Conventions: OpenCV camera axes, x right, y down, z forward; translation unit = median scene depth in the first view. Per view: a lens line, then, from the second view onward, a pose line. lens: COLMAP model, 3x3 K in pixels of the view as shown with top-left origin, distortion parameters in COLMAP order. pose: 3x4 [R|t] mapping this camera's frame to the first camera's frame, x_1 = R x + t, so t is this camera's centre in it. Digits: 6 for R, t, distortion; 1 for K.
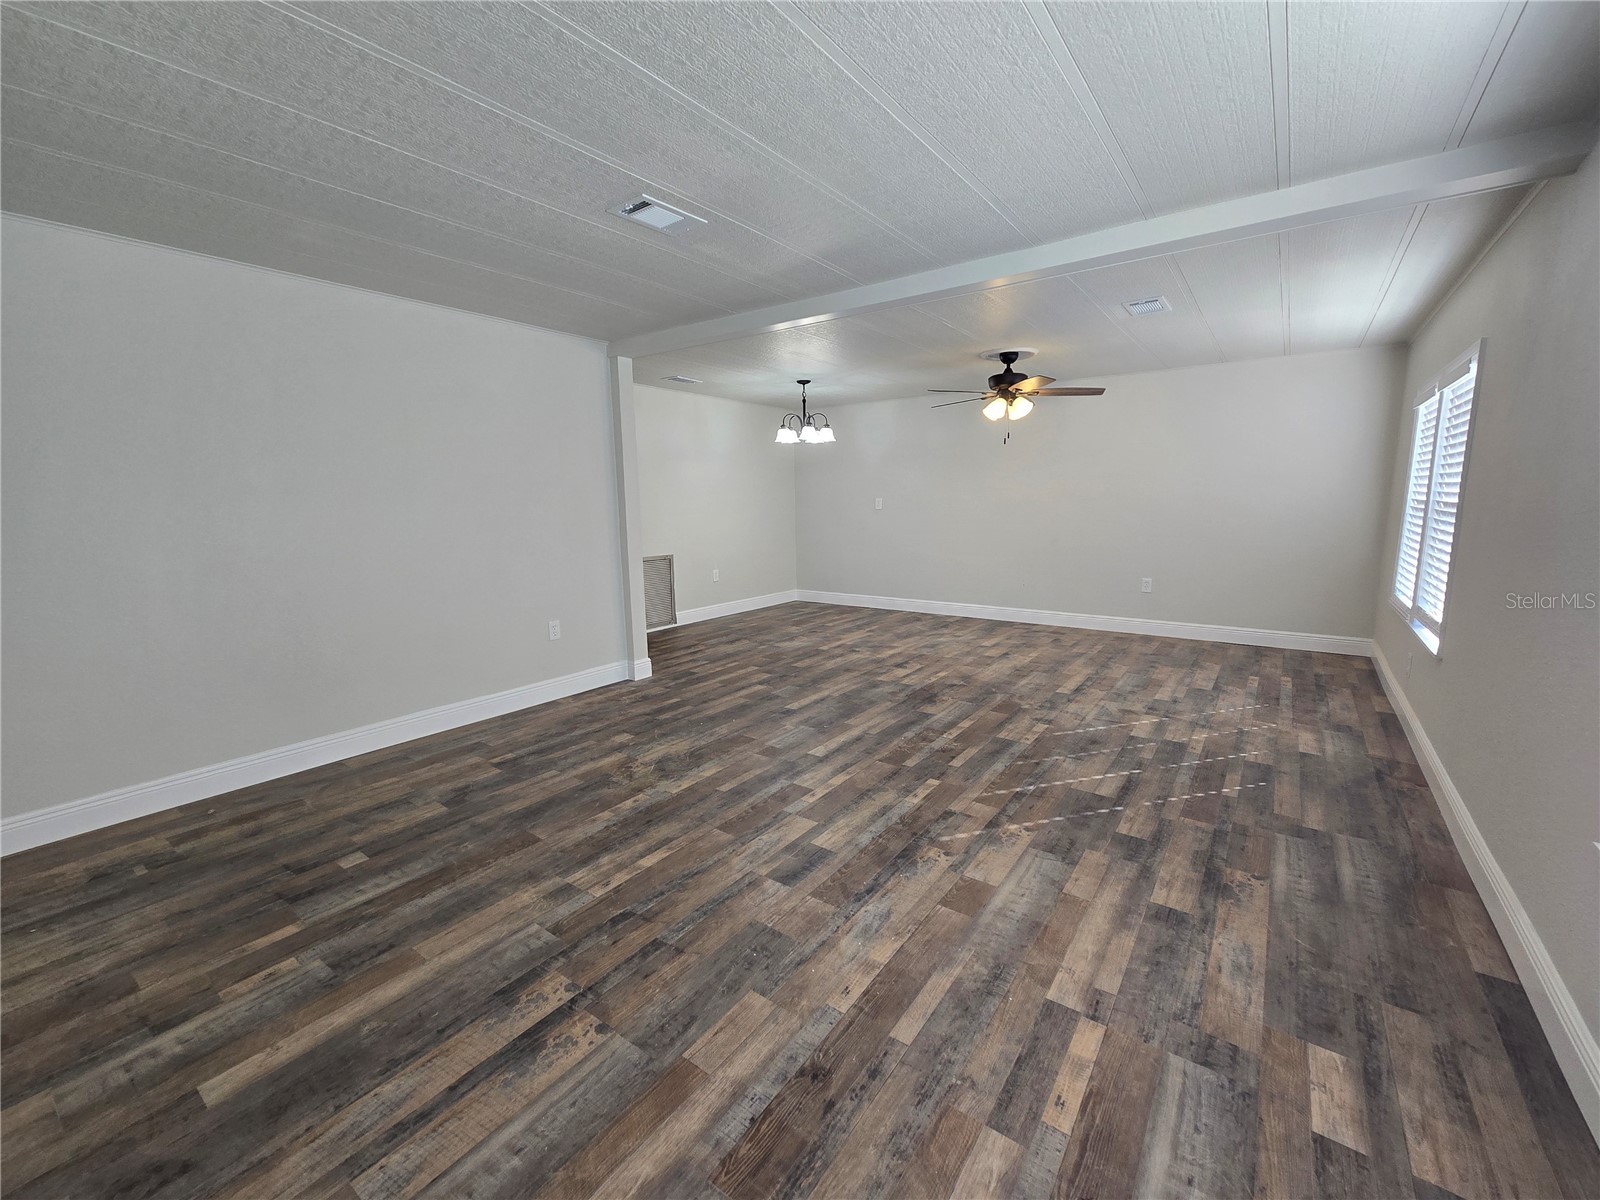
lens RADIAL K [[650.9, 0, 829.0], [0, 650.9, 618.6], [0, 0, 1]] dist [-0.000107, 0.000096]
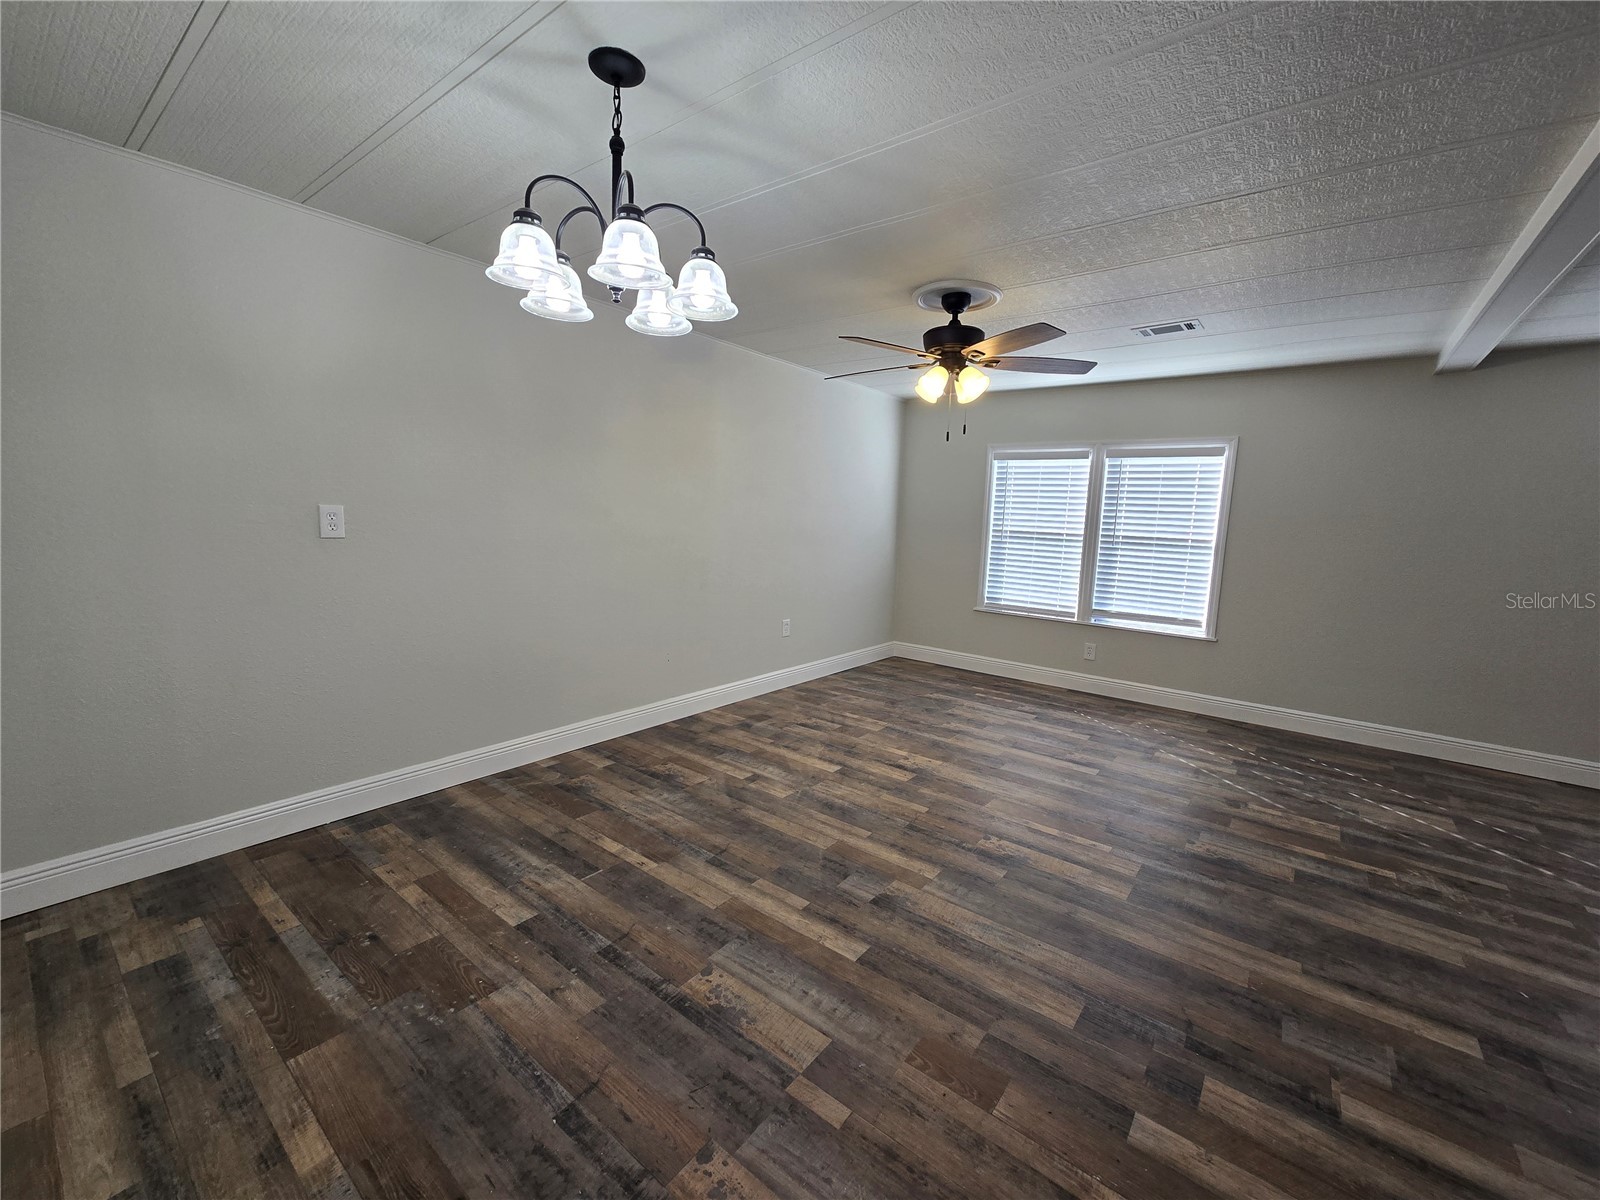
lens RADIAL K [[654.9, 0, 808.8], [0, 654.9, 600.7], [0, 0, 1]] dist [0.000457, 0.002316]
pose [[0.051404, -0.115594, 0.991966, -0.489951], [0.145245, 0.983583, 0.107090, -0.261581], [-0.988060, 0.138573, 0.067349, 1.431220]]
